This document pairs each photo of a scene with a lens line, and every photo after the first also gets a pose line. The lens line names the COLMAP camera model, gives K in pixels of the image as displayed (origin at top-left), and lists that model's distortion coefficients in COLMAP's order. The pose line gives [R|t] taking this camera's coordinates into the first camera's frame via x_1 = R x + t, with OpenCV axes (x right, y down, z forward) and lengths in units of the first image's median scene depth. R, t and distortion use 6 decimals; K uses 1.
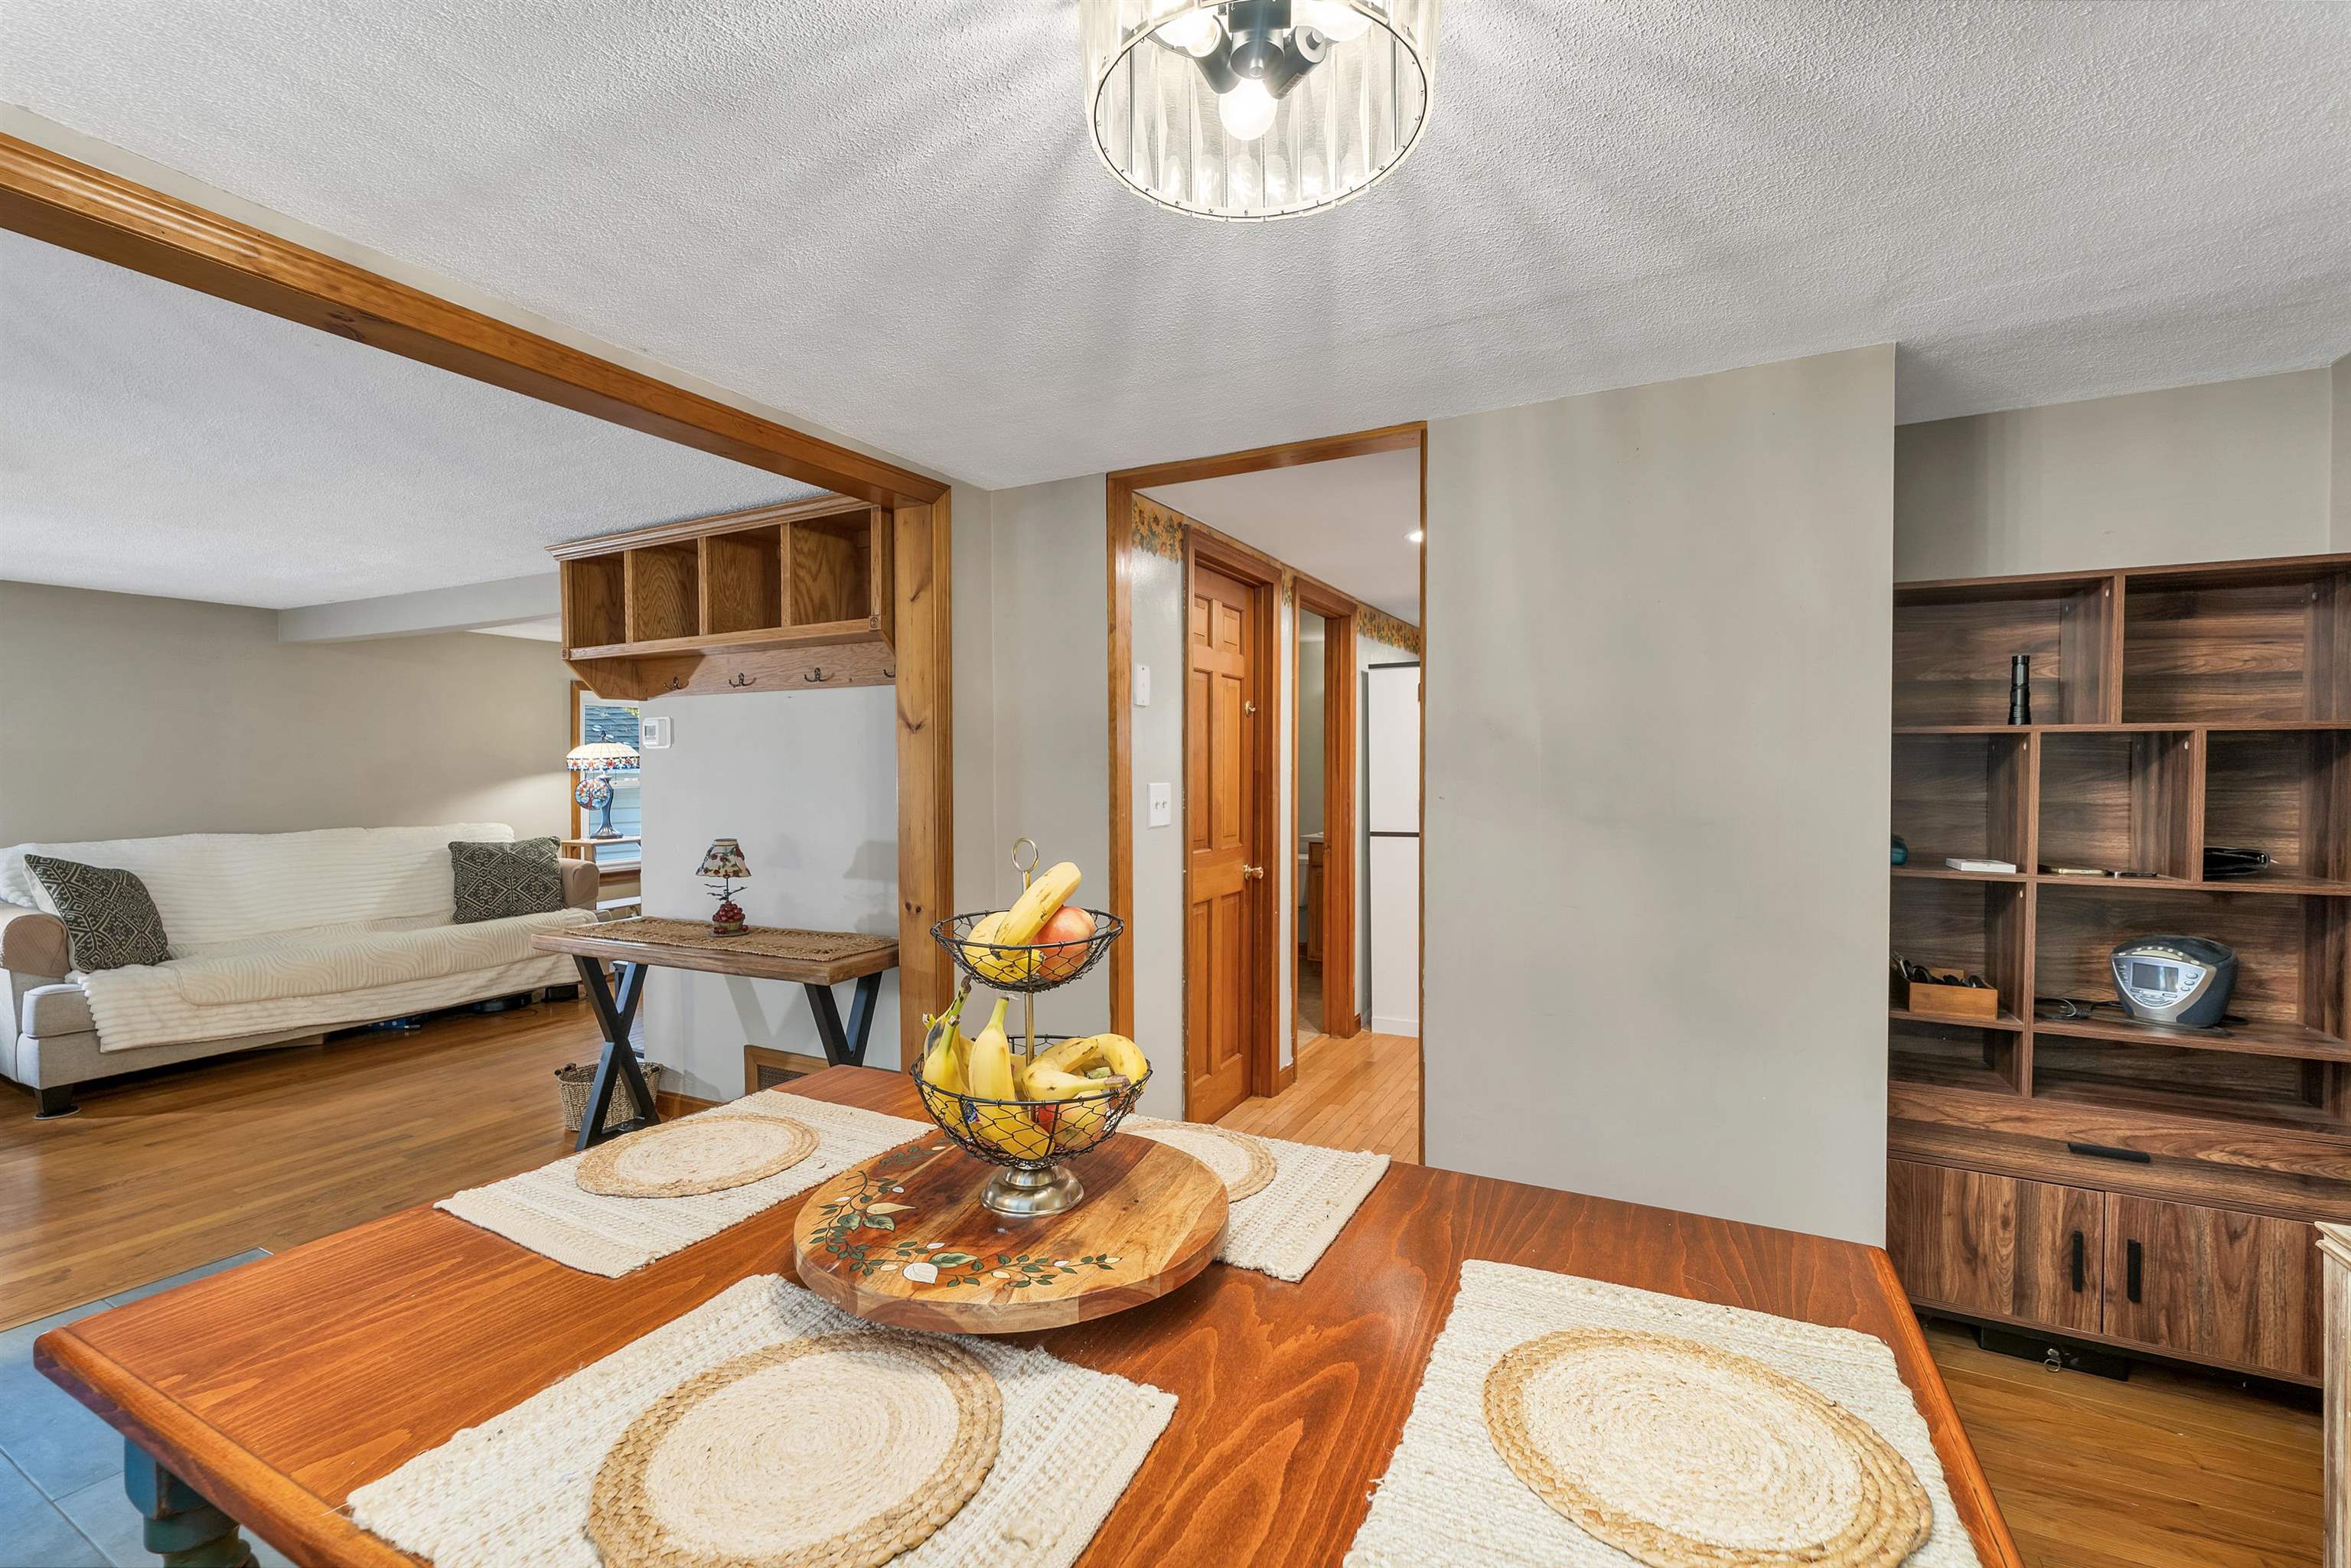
lens RADIAL K [[988.4, 0, 1152.4], [0, 988.4, 778.8], [0, 0, 1]] dist [0.001783, 0.000136]
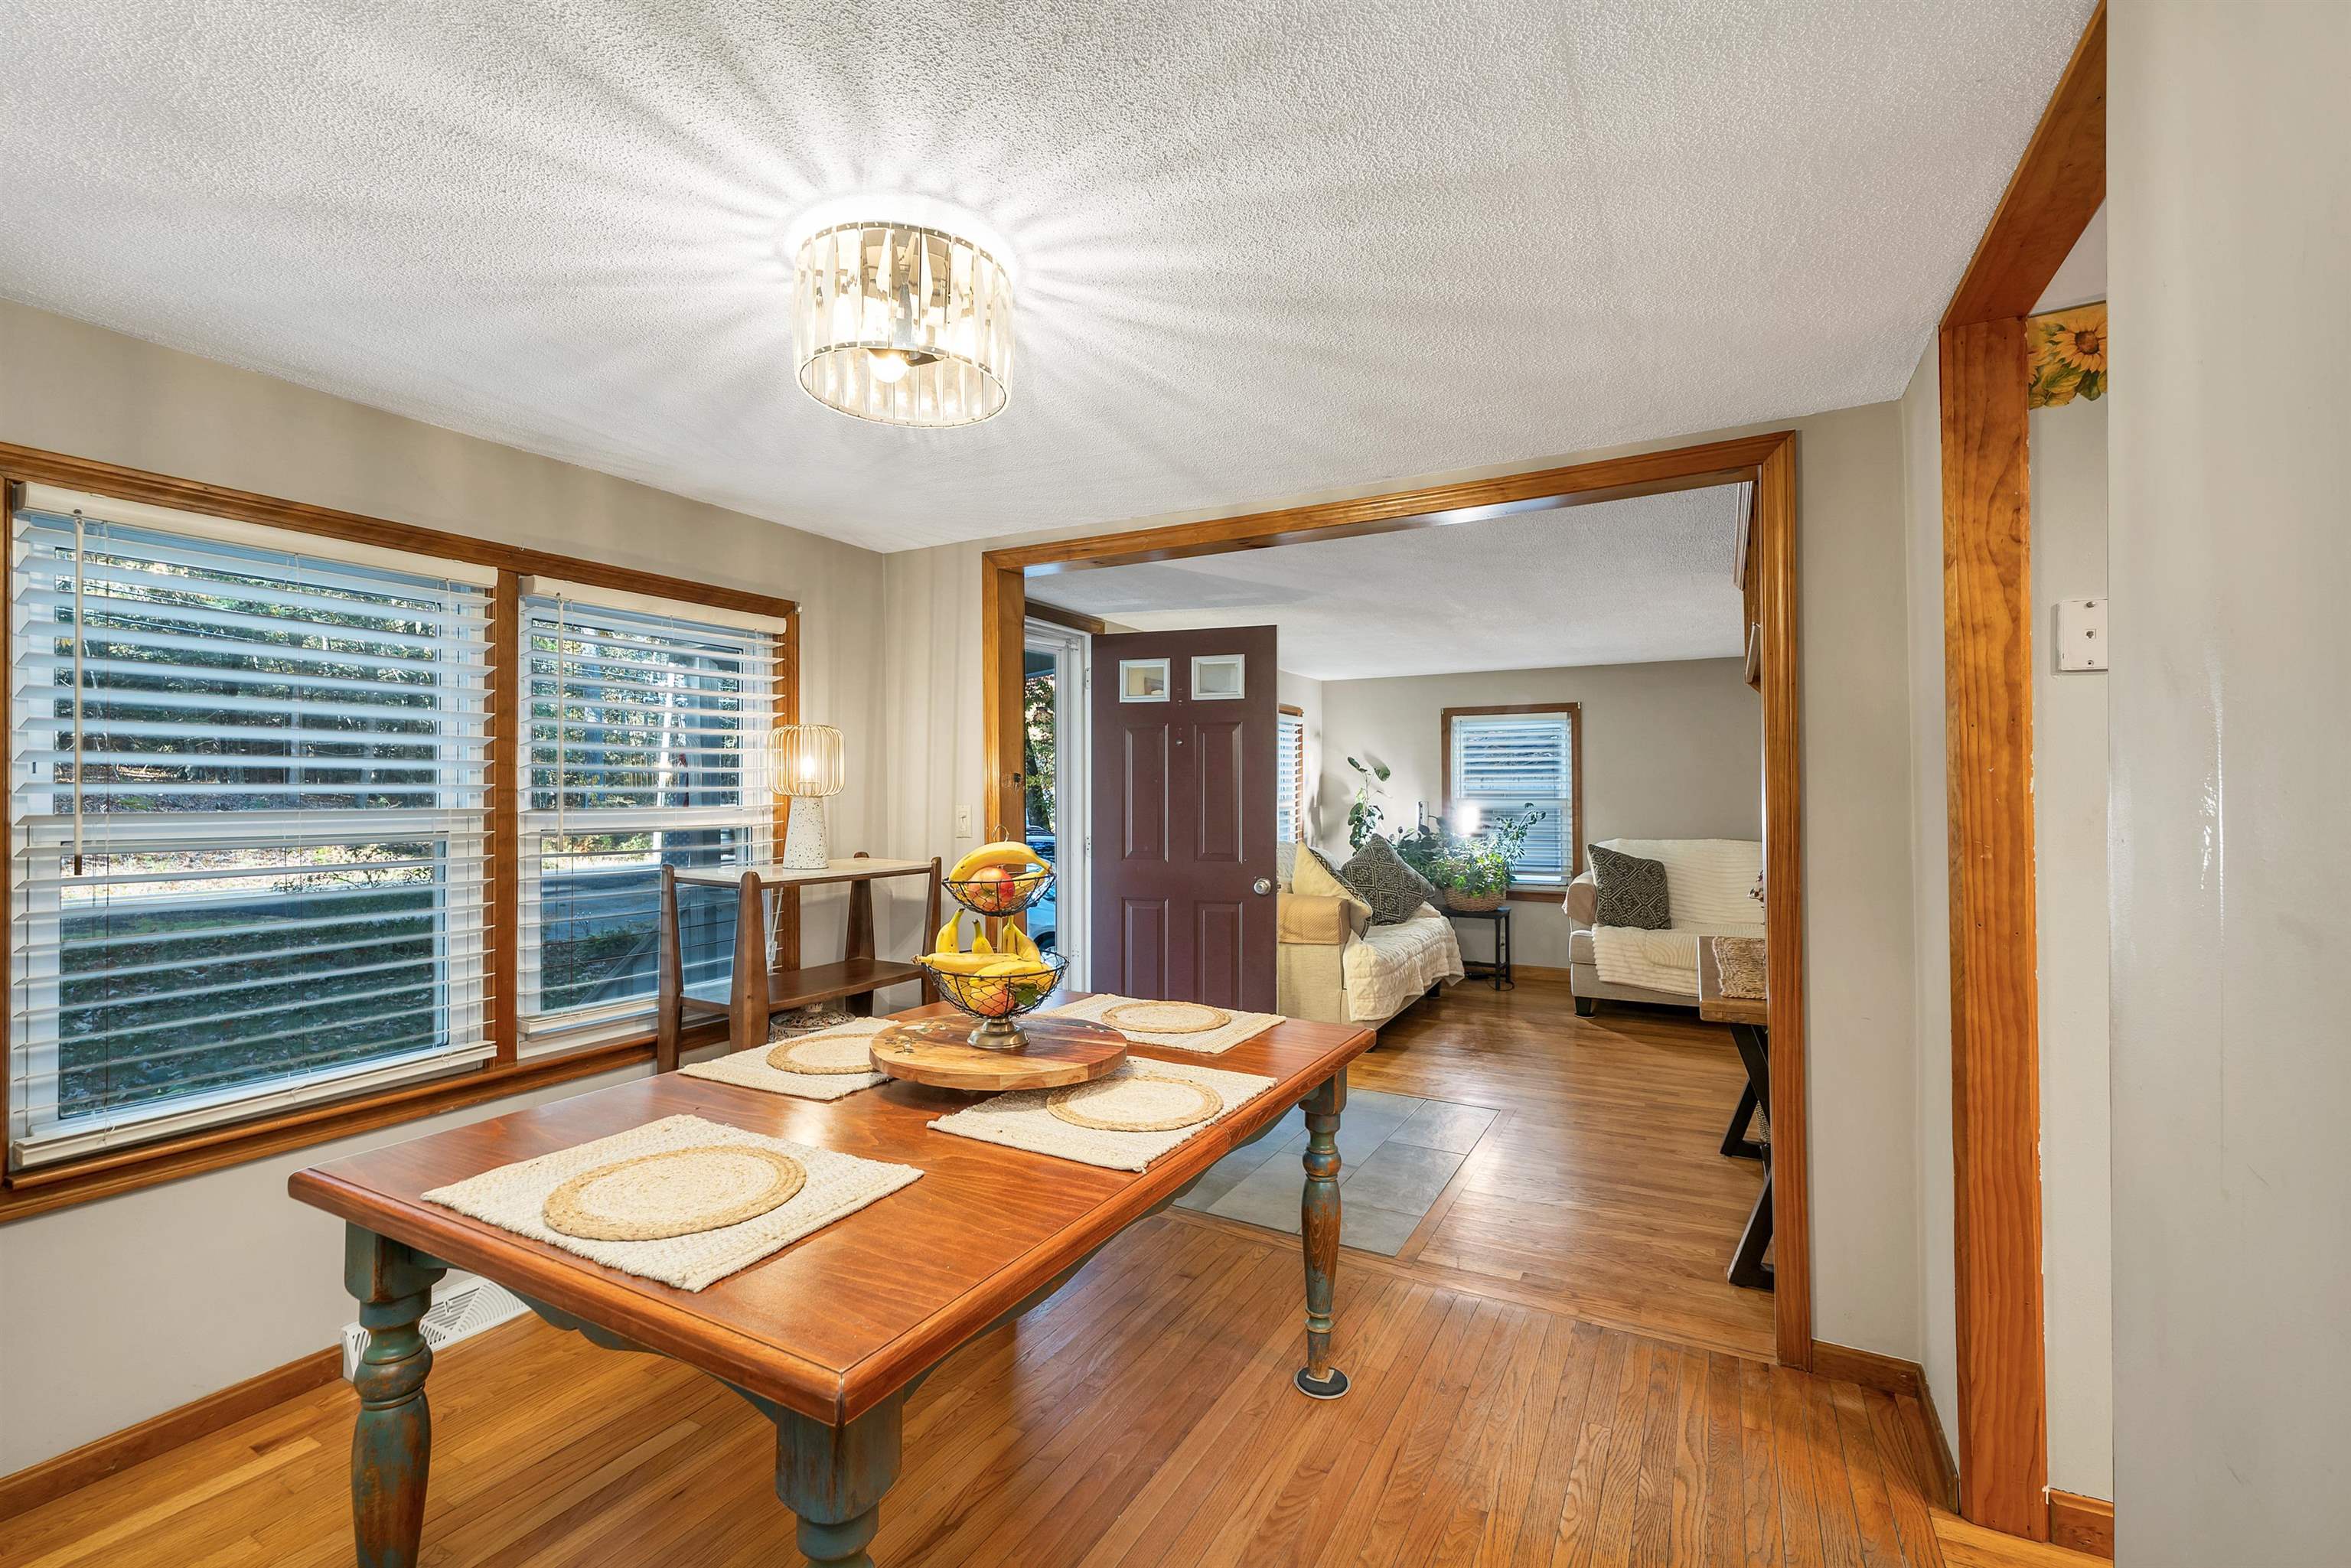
lens RADIAL K [[988.4, 0, 1175.8], [0, 988.4, 787.8], [0, 0, 1]] dist [0.001783, 0.000136]
pose [[0.003692, -0.004946, -0.999981, 0.364242], [-0.008222, 0.999954, -0.004977, -0.000456], [0.999959, 0.008241, 0.003651, 0.300911]]
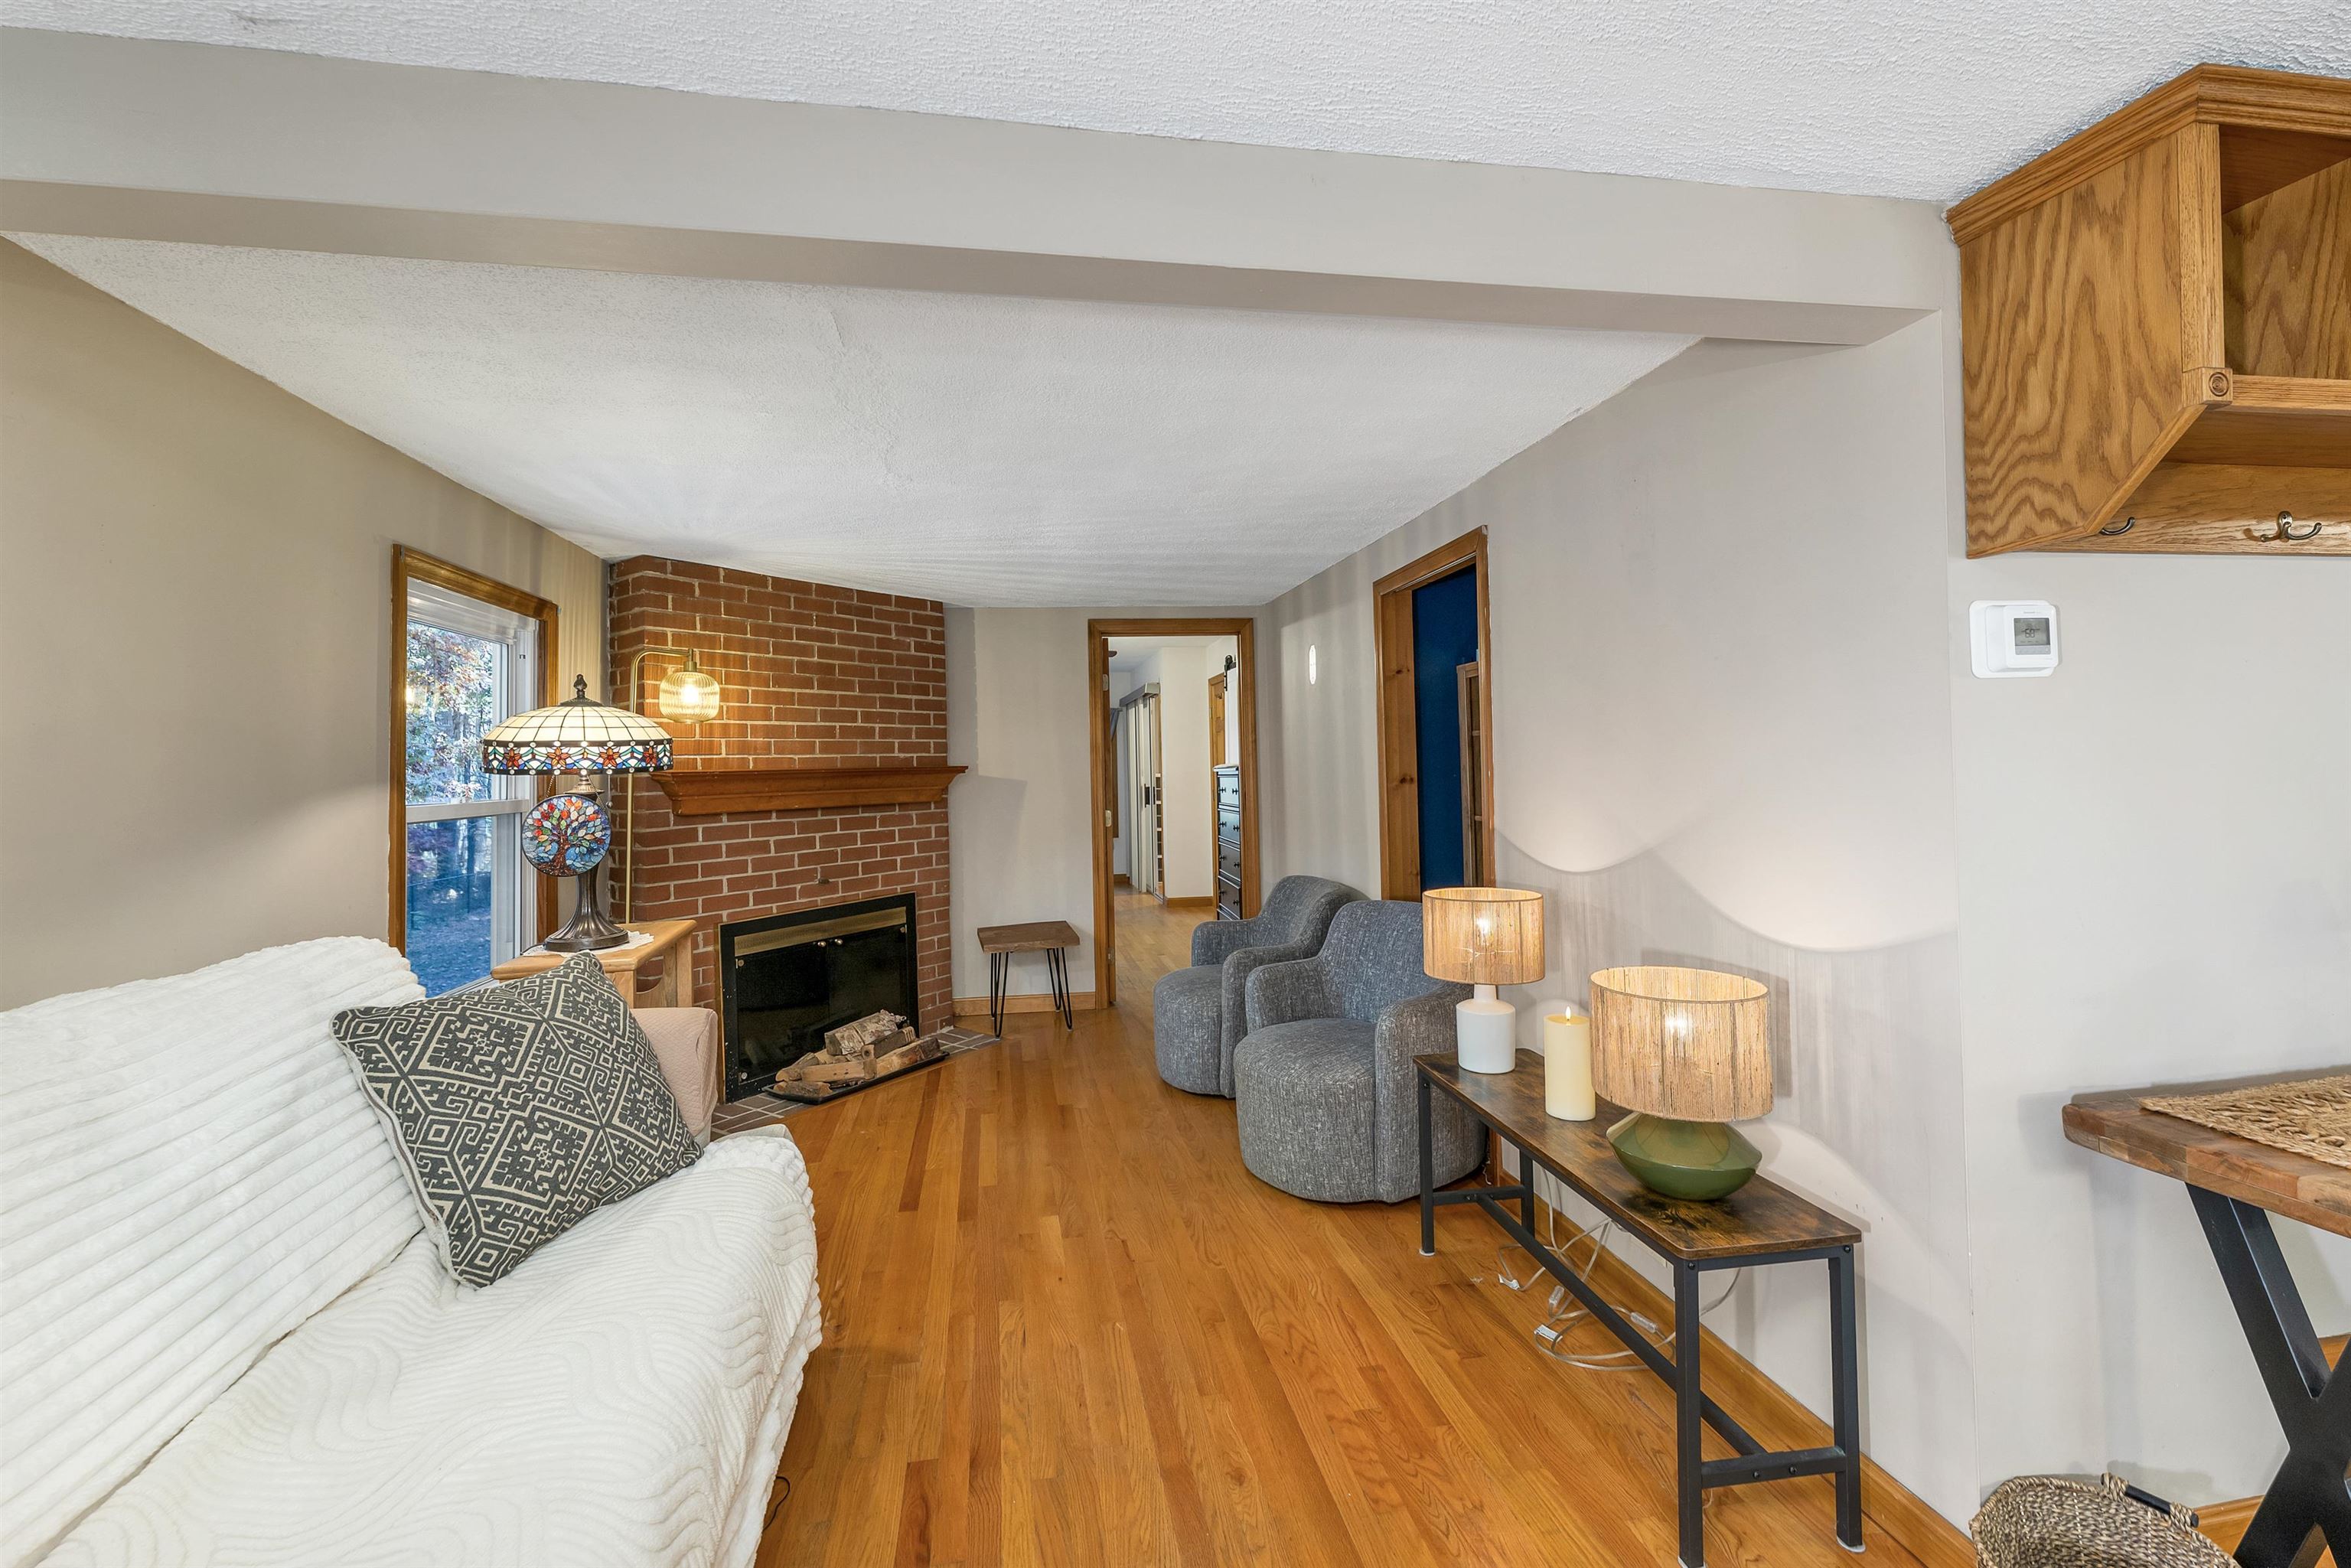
lens RADIAL K [[988.4, 0, 1215.7], [0, 988.4, 746.1], [0, 0, 1]] dist [0.001783, 0.000136]
pose [[0.783753, -0.003725, 0.621061, -0.842439], [0.028573, 0.999139, -0.030065, -0.001375], [-0.620415, 0.041309, 0.783185, 0.732798]]
